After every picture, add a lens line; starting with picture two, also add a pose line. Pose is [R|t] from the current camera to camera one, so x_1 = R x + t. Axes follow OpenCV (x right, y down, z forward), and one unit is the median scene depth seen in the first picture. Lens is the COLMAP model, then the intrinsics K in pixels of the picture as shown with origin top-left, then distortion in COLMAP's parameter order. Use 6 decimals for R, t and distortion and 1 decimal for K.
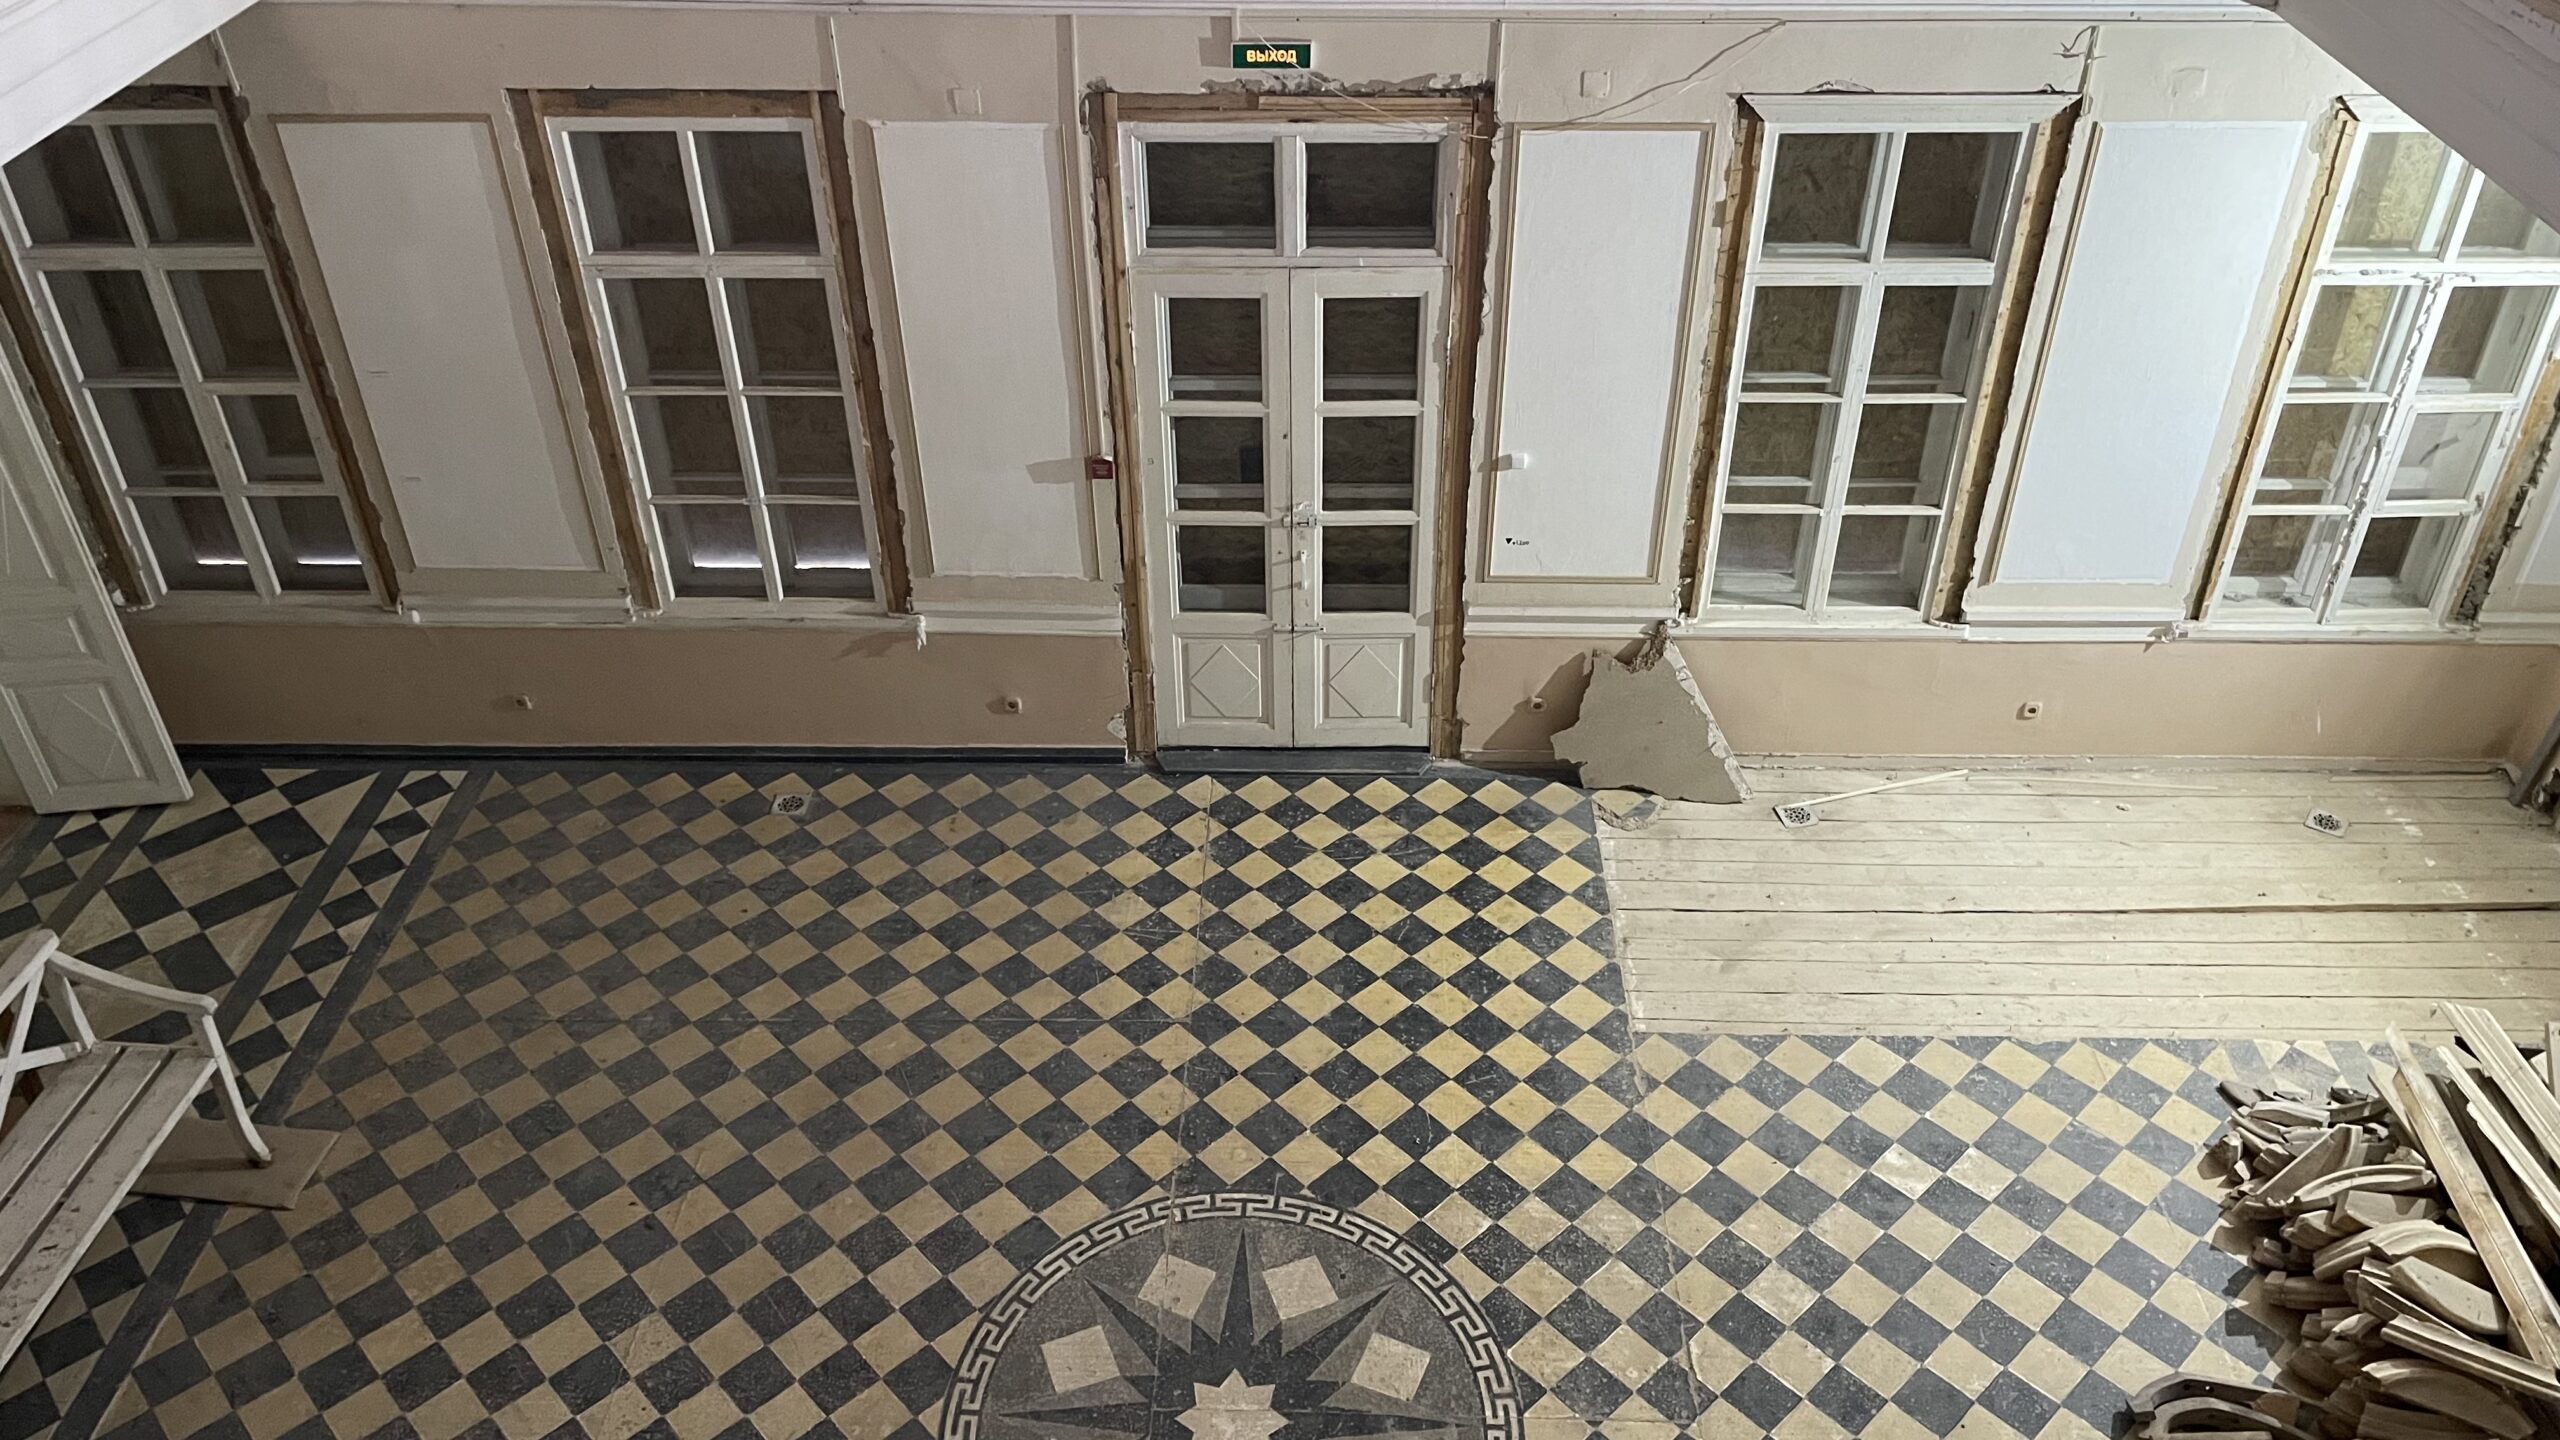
lens RADIAL K [[1903.8, 0, 1280.0], [0, 1903.8, 720.0], [0, 0, 1]] dist [0.097068, -0.110131]
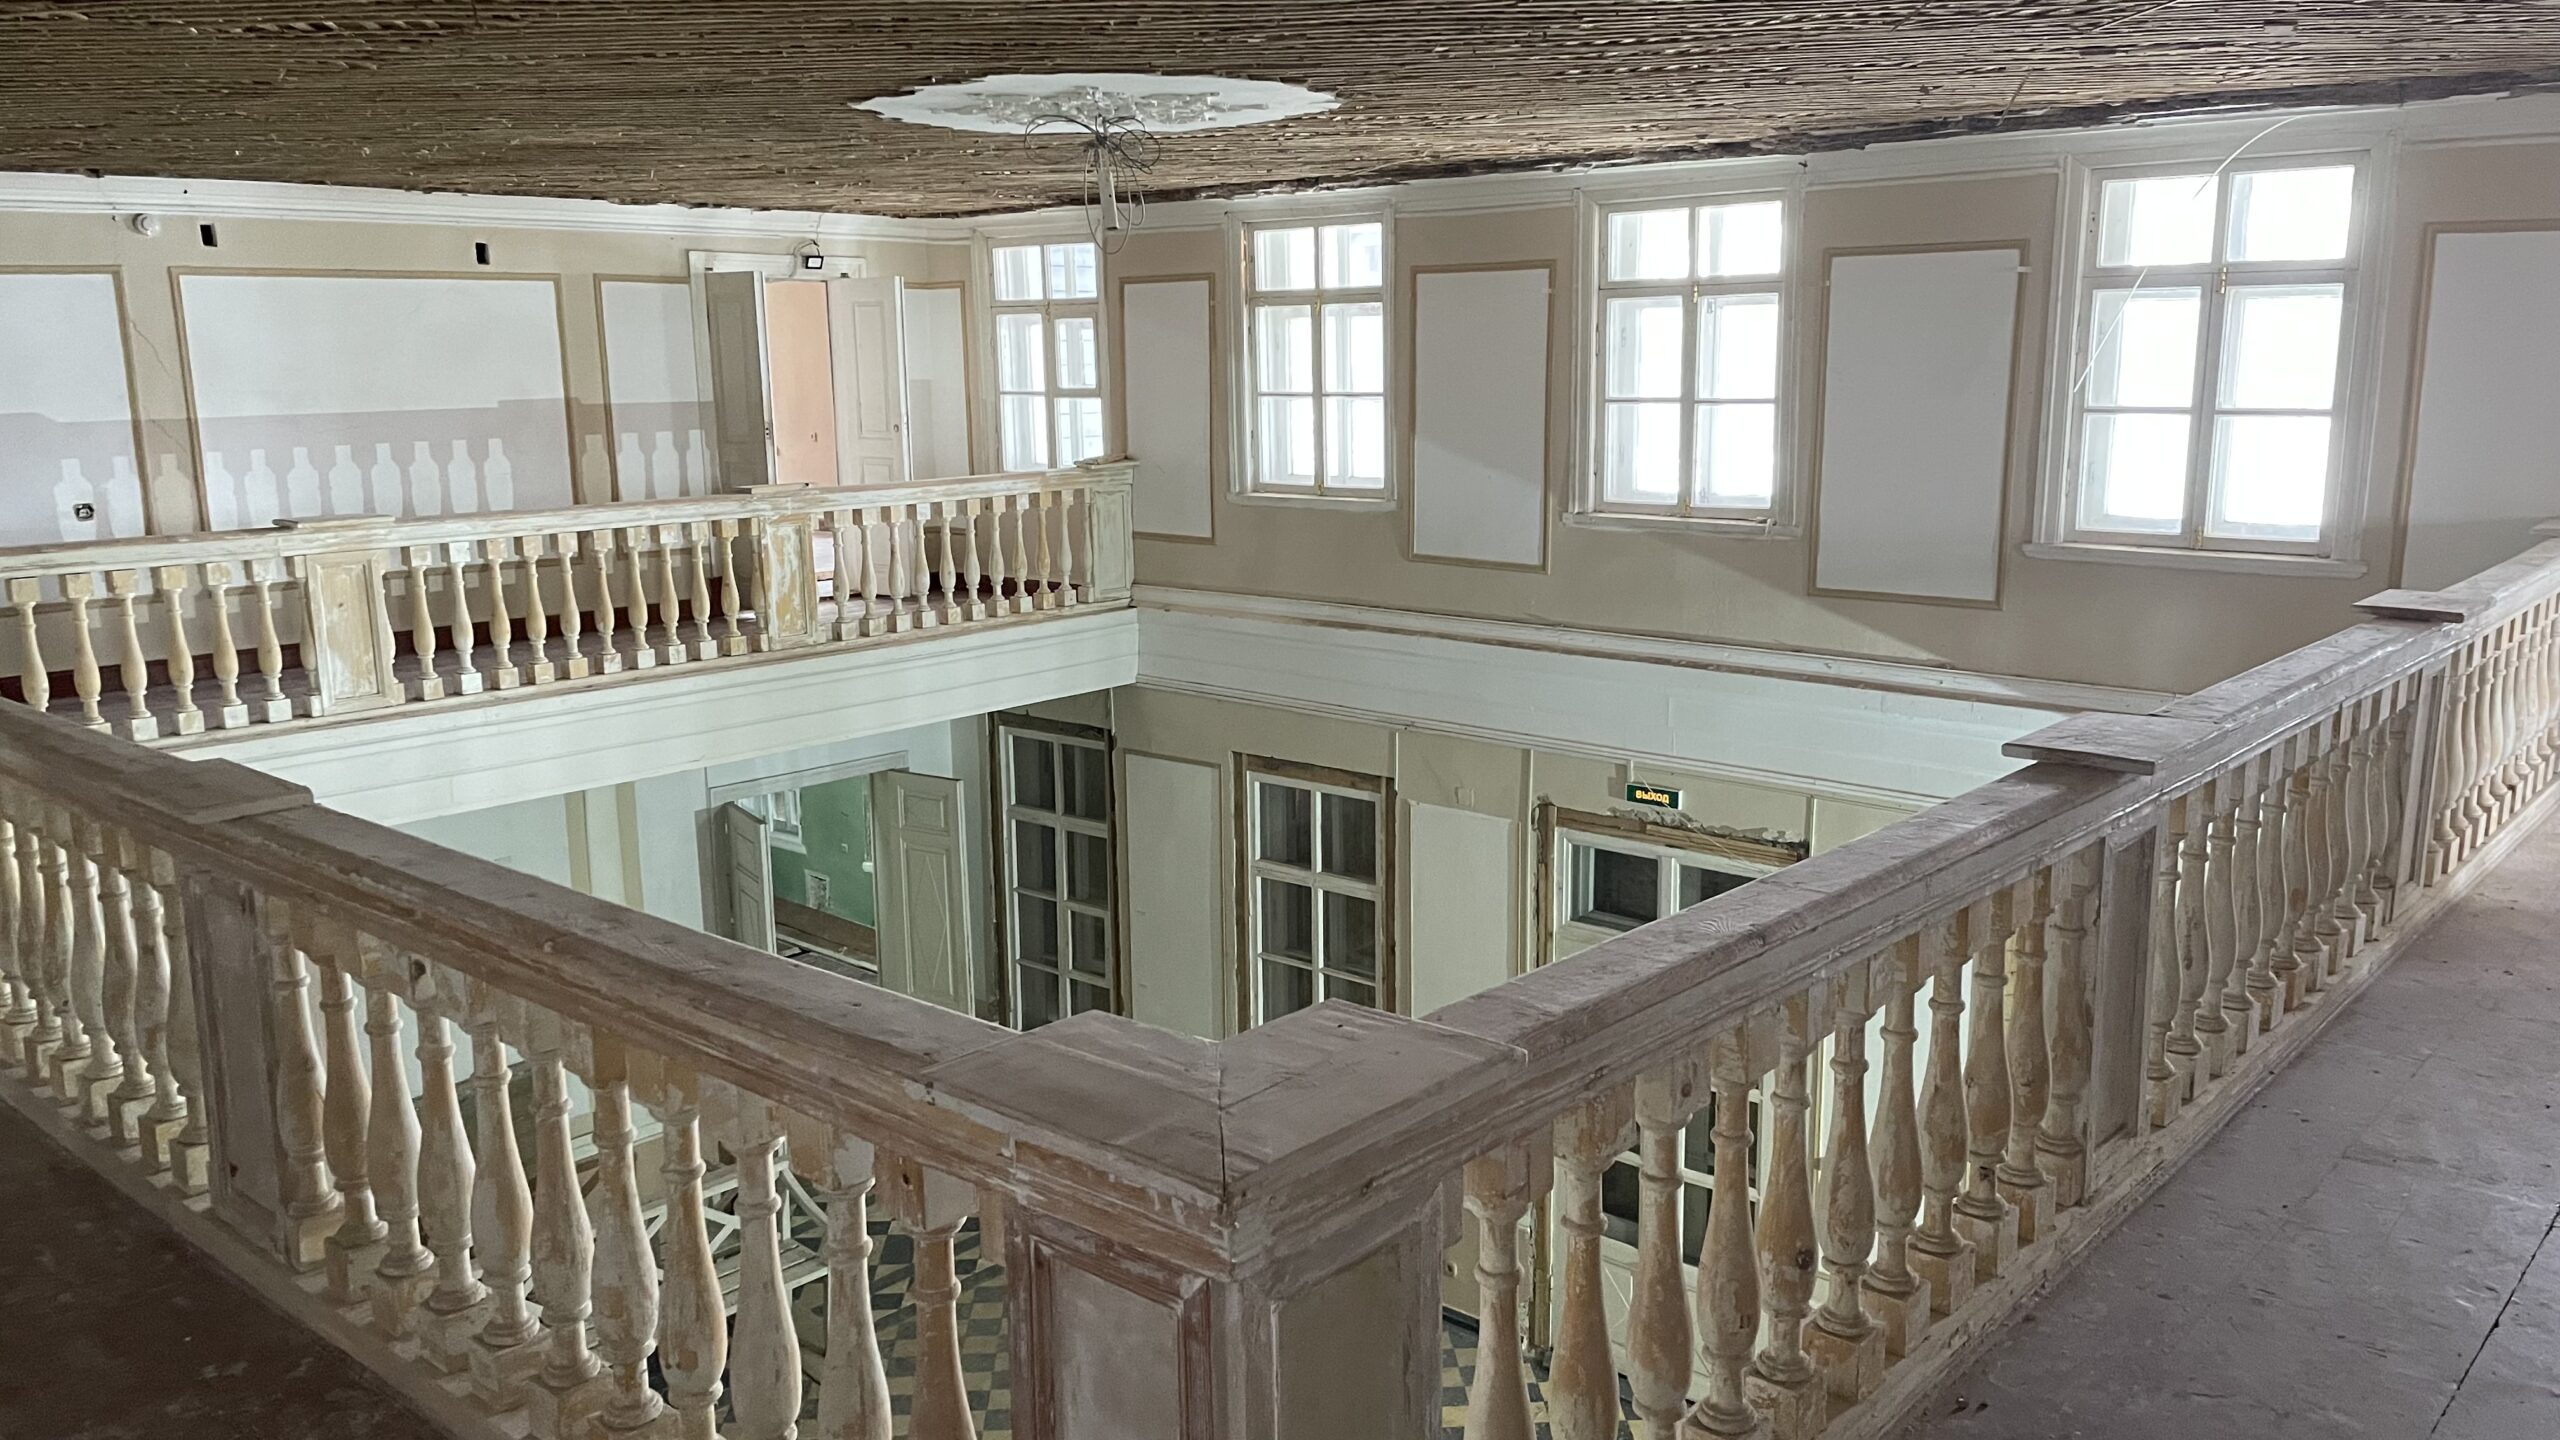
lens RADIAL K [[1903.8, 0, 1280.0], [0, 1903.8, 720.0], [0, 0, 1]] dist [0.097068, -0.110131]
pose [[0.767453, 0.119807, -0.629812, 0.618335], [-0.354626, 0.897739, -0.261353, 0.044757], [0.534094, 0.423924, 0.731459, -0.129162]]
